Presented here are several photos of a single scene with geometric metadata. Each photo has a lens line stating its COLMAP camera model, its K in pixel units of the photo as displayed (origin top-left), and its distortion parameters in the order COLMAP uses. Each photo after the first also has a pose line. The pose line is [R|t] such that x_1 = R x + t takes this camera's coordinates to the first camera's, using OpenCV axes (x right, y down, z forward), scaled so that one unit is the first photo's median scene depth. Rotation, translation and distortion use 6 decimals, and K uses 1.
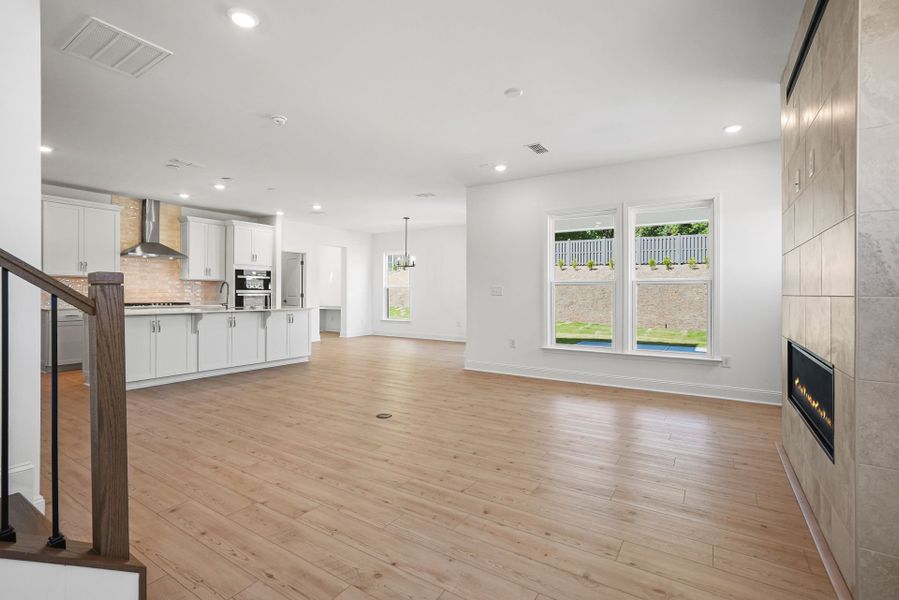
lens RADIAL K [[420.8, 0, 447.3], [0, 420.8, 288.4], [0, 0, 1]] dist [-0.026319, 0.016747]
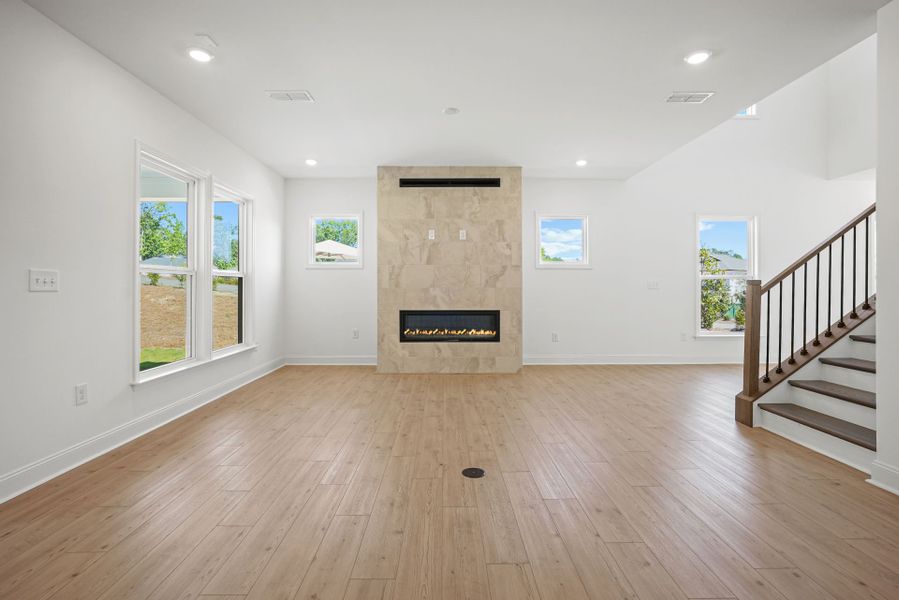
lens RADIAL K [[420.8, 0, 447.3], [0, 420.8, 288.4], [0, 0, 1]] dist [-0.026319, 0.016747]
pose [[-0.546691, -0.003078, 0.837329, -0.530786], [-0.013474, 0.999896, -0.005121, 0.012667], [-0.837226, -0.014082, -0.546676, 1.092875]]
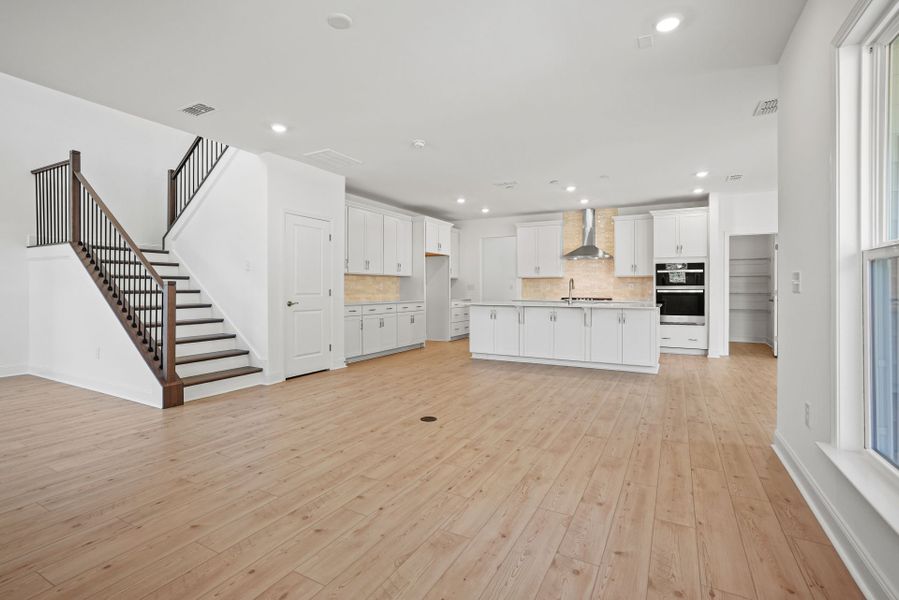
lens RADIAL K [[420.8, 0, 447.3], [0, 420.8, 288.4], [0, 0, 1]] dist [-0.026319, 0.016747]
pose [[0.069751, -0.004565, -0.997554, 0.618332], [0.010944, 0.999933, -0.003811, 0.011854], [0.997504, -0.010651, 0.069796, 0.763812]]
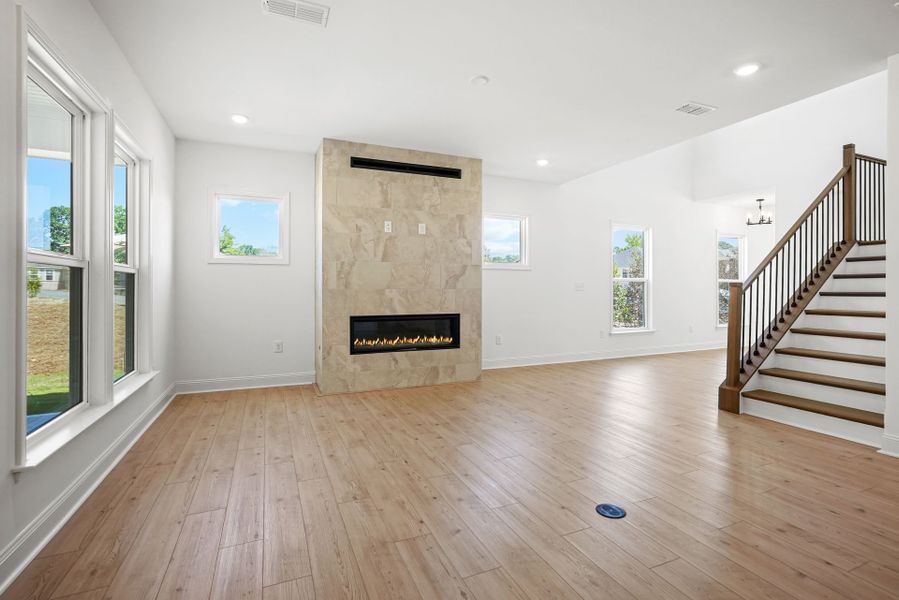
lens RADIAL K [[420.8, 0, 447.3], [0, 420.8, 288.4], [0, 0, 1]] dist [-0.026319, 0.016747]
pose [[-0.829069, -0.002131, 0.559142, -0.217468], [-0.011025, 0.999861, -0.012536, 0.015312], [-0.559037, -0.016557, -0.828977, 1.232484]]
